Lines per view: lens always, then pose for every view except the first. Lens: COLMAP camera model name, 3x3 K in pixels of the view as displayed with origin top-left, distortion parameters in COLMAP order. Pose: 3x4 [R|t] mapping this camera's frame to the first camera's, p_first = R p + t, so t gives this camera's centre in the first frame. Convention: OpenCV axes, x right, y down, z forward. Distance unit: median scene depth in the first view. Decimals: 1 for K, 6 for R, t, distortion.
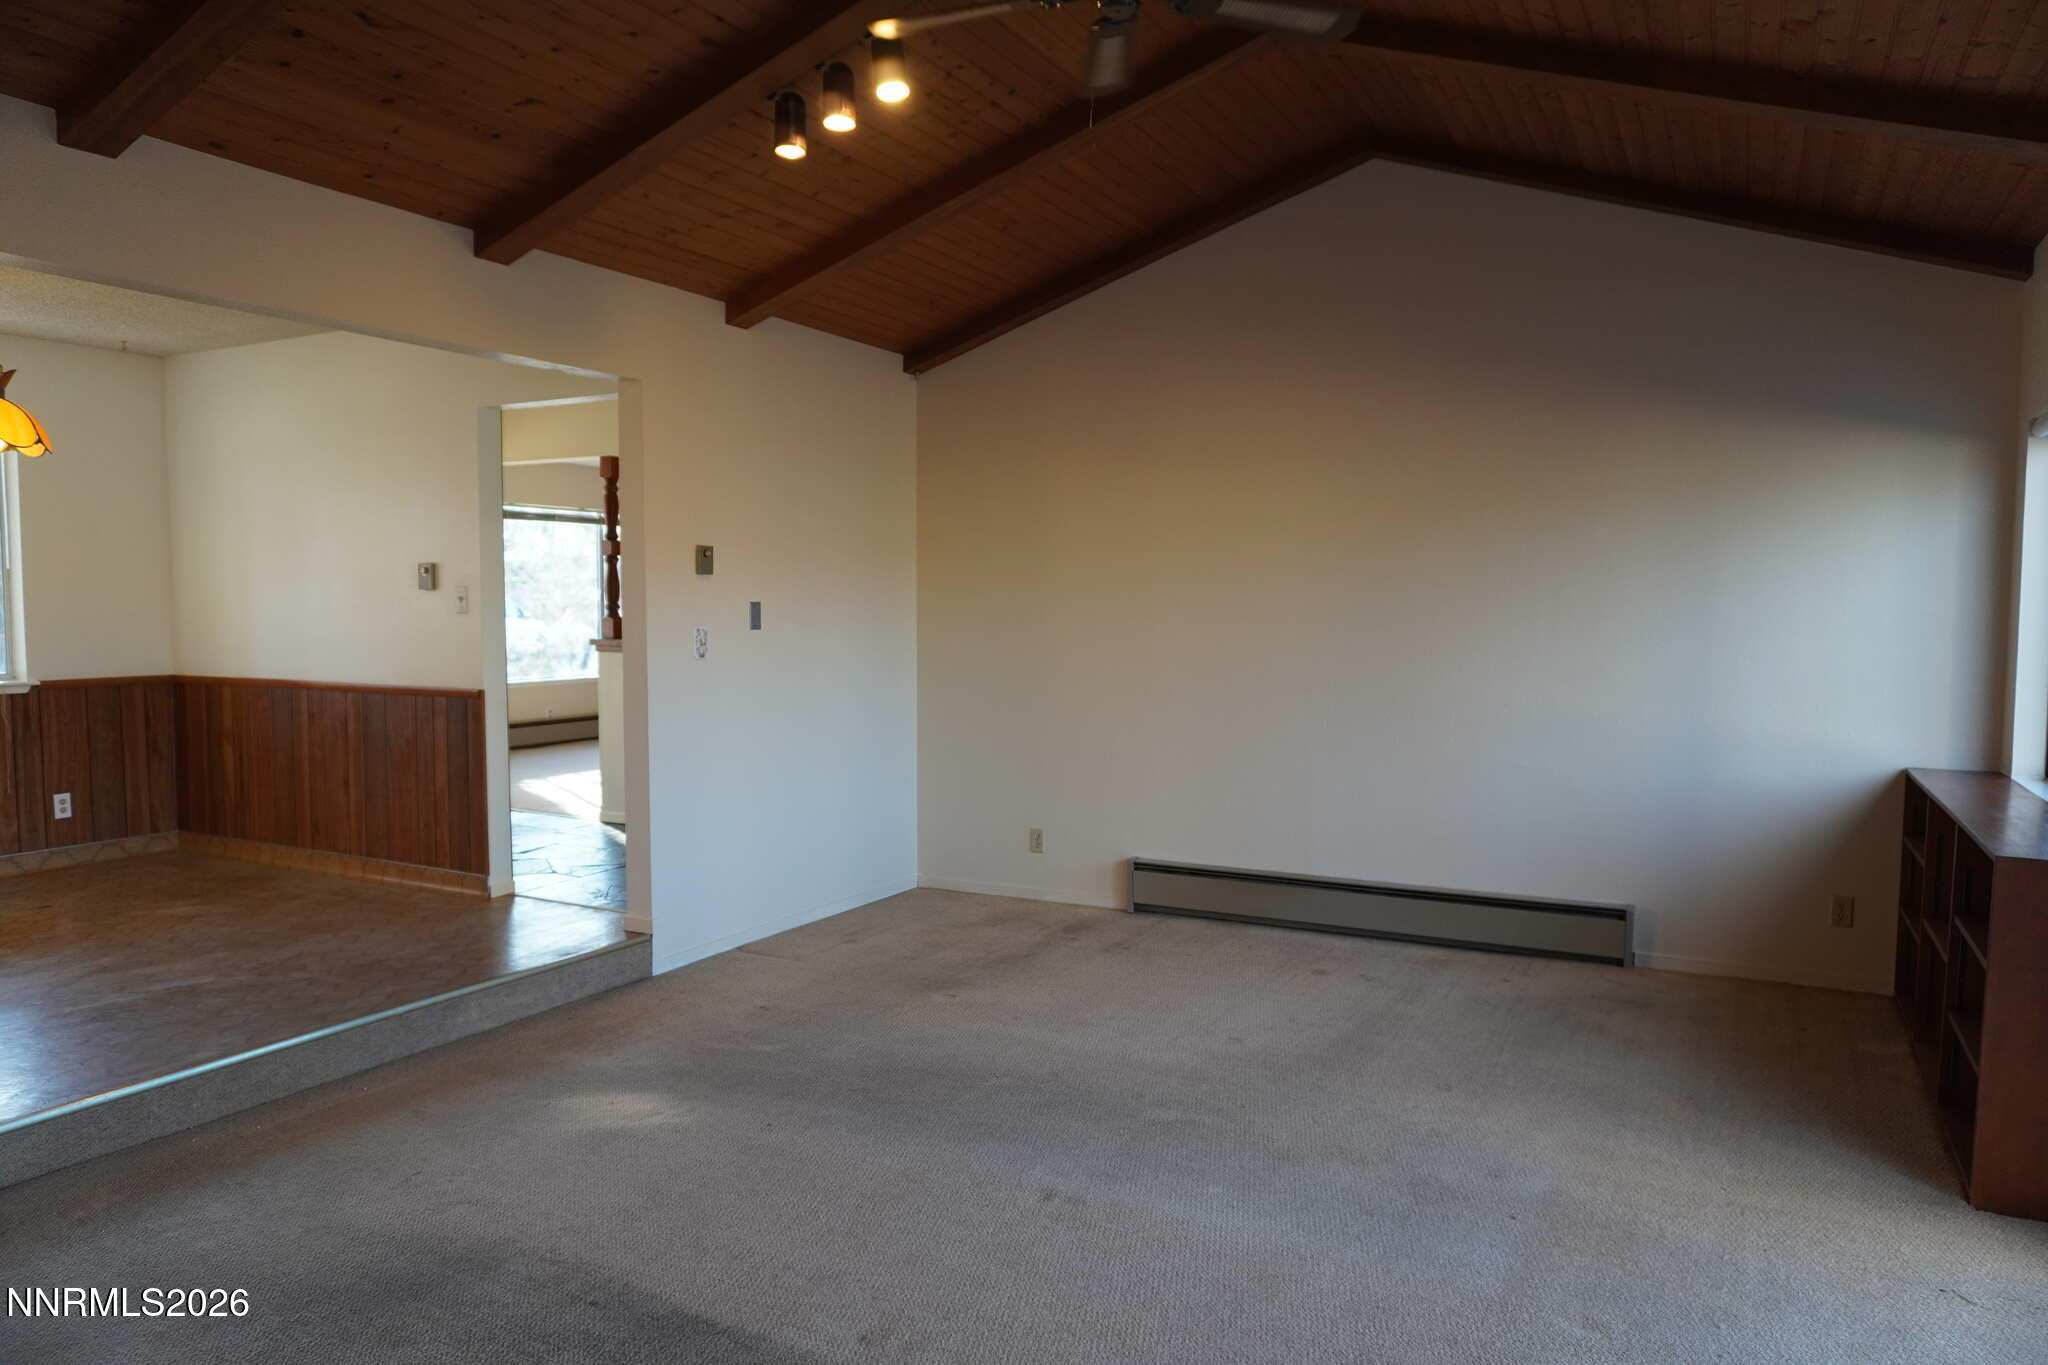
lens RADIAL K [[1374.4, 0, 1024.0], [0, 1374.4, 682.5], [0, 0, 1]] dist [-0.041501, 0.039333]
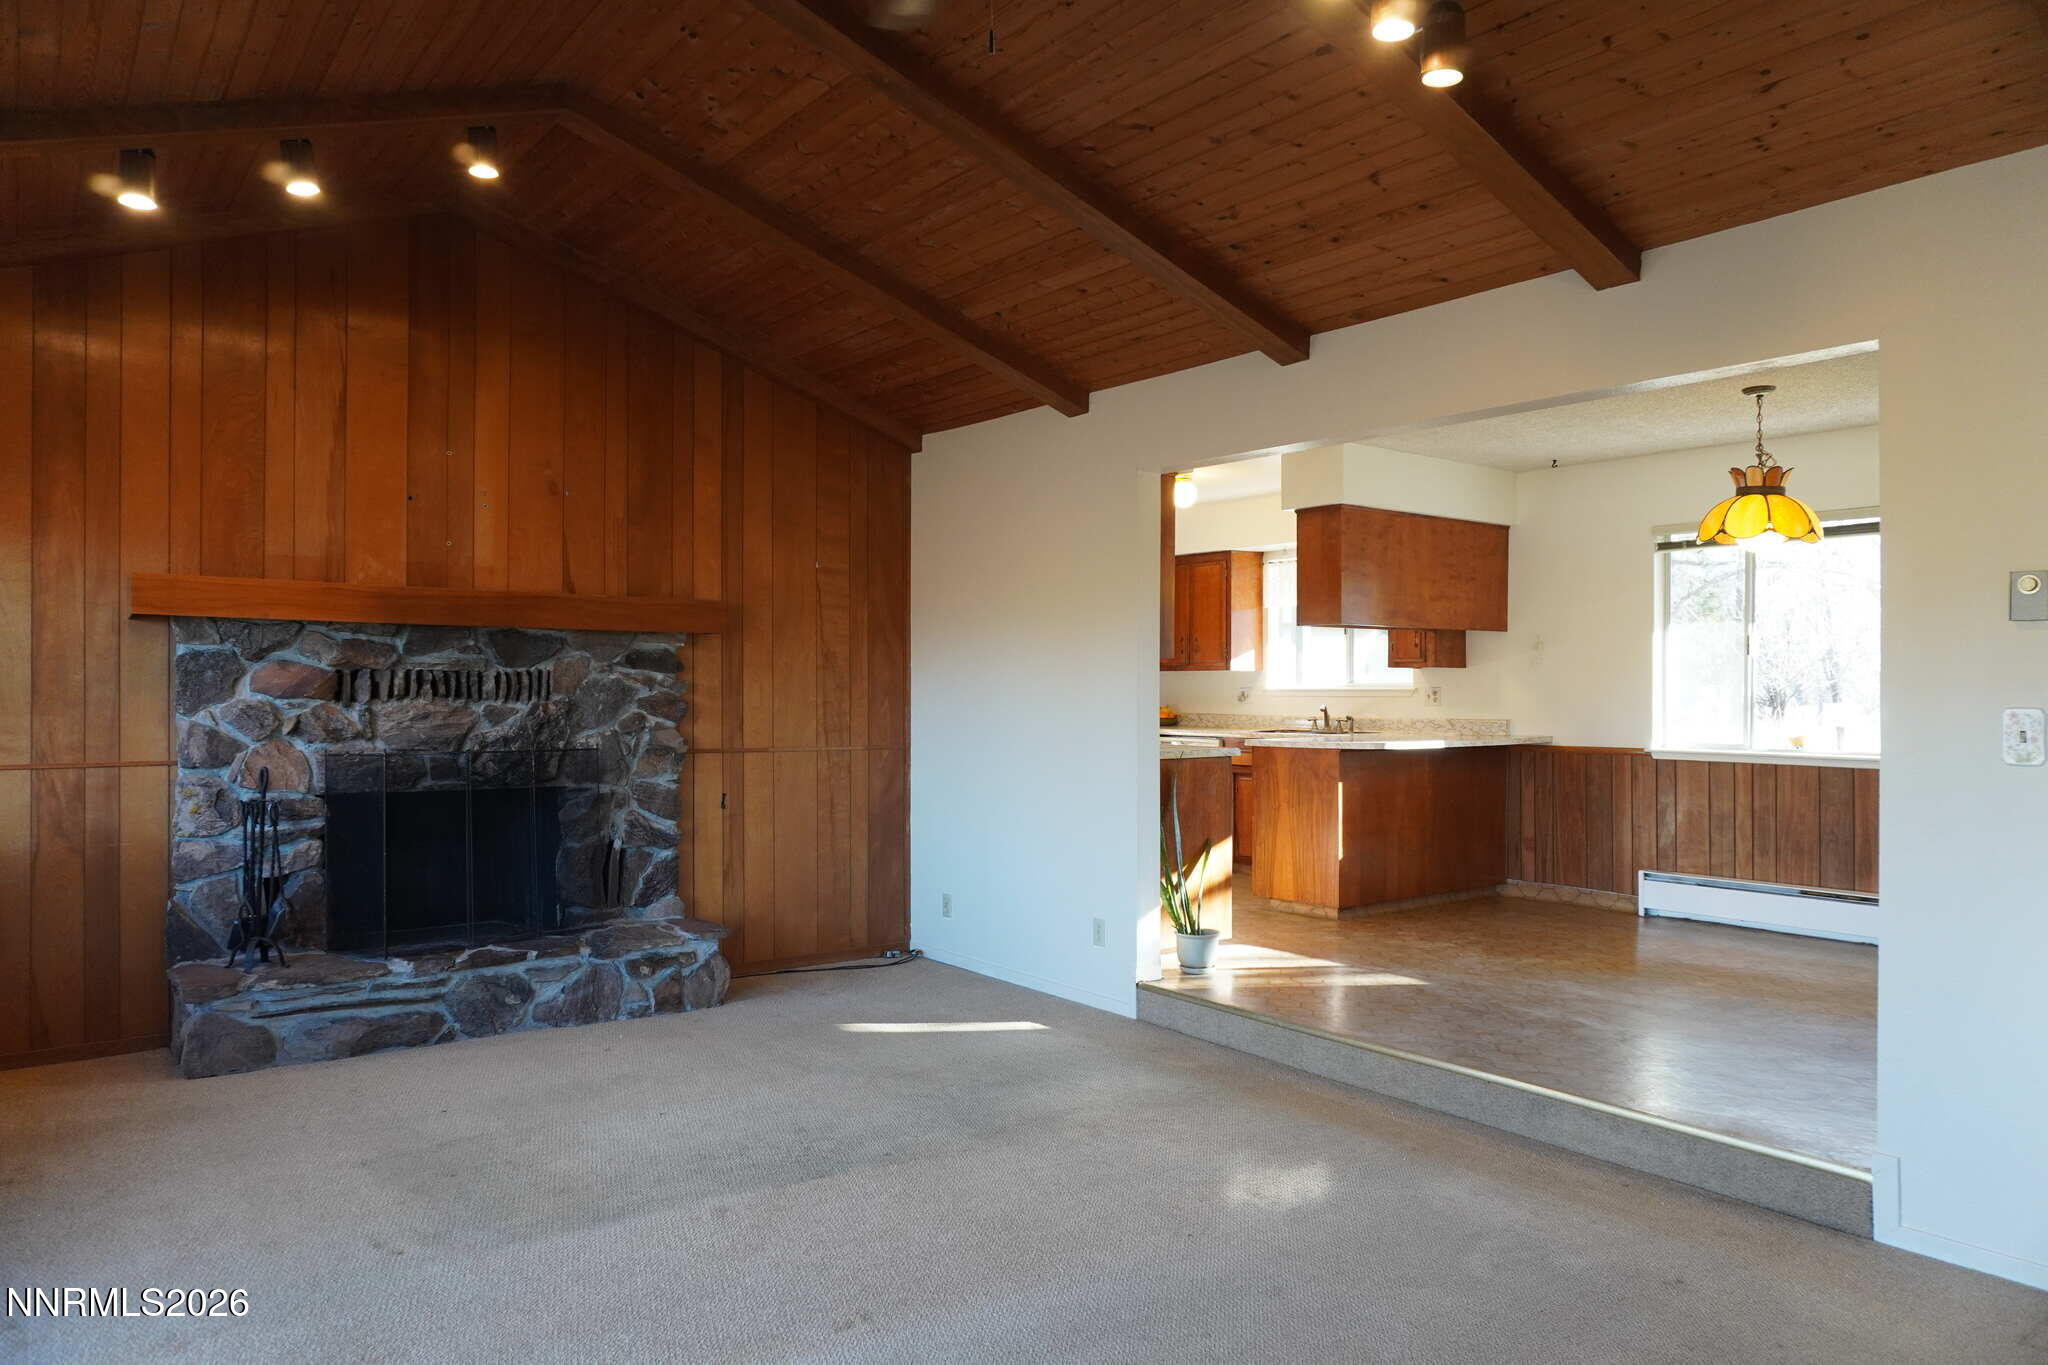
lens RADIAL K [[1374.4, 0, 1024.0], [0, 1374.4, 682.5], [0, 0, 1]] dist [-0.041501, 0.039333]
pose [[-0.418195, -0.006907, -0.908331, 0.586515], [-0.057373, 0.998175, 0.018824, -0.048001], [0.906543, 0.059986, -0.417829, 1.063338]]
